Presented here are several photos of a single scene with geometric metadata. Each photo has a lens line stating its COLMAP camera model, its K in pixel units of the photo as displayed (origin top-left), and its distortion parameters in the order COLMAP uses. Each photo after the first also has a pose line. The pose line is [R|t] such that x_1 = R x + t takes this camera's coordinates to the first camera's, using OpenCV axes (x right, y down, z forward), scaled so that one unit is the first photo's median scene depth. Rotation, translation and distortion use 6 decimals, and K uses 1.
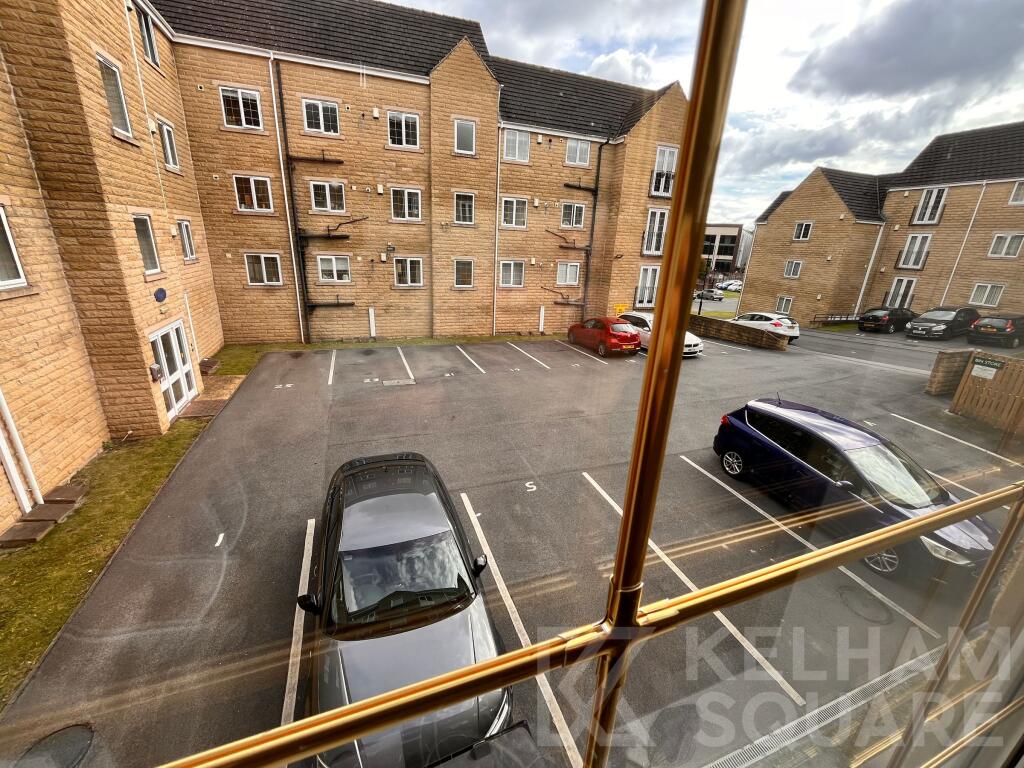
lens RADIAL K [[414.2, 0, 511.3], [0, 414.2, 382.7], [0, 0, 1]] dist [-0.002378, -0.000290]
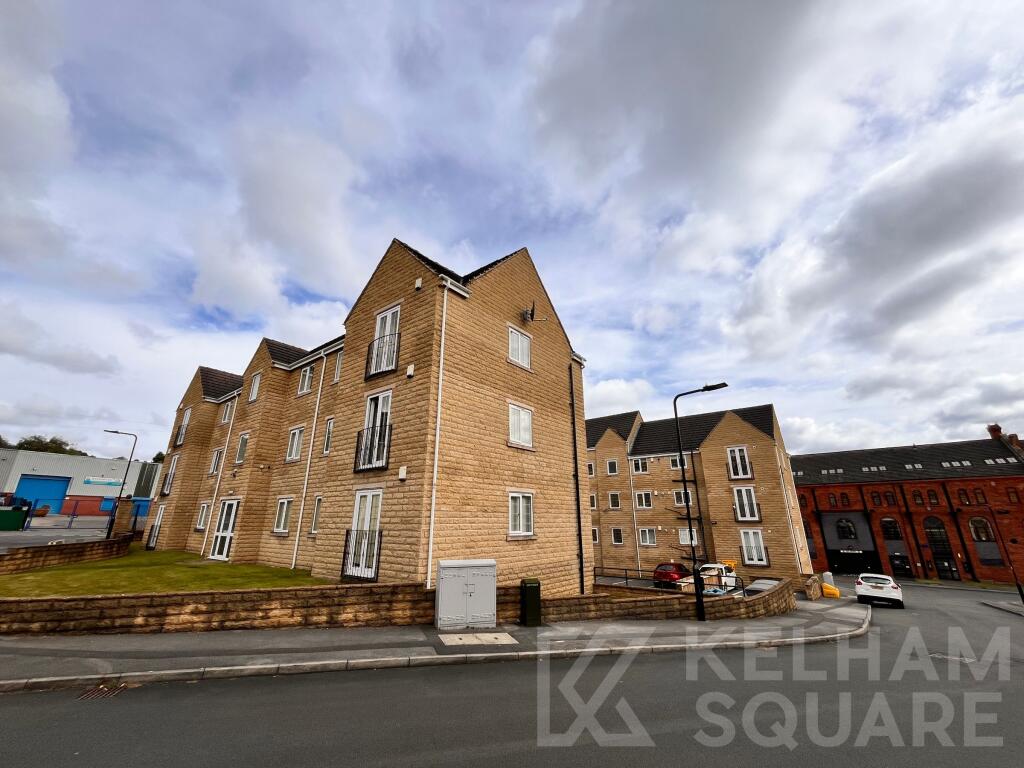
lens RADIAL K [[414.2, 0, 511.3], [0, 414.2, 382.7], [0, 0, 1]] dist [-0.002378, -0.000290]
pose [[0.505861, -0.316280, -0.802541, 1.232873], [-0.254557, 0.834193, -0.489207, 0.166000], [0.824200, 0.451763, 0.341474, -0.269626]]
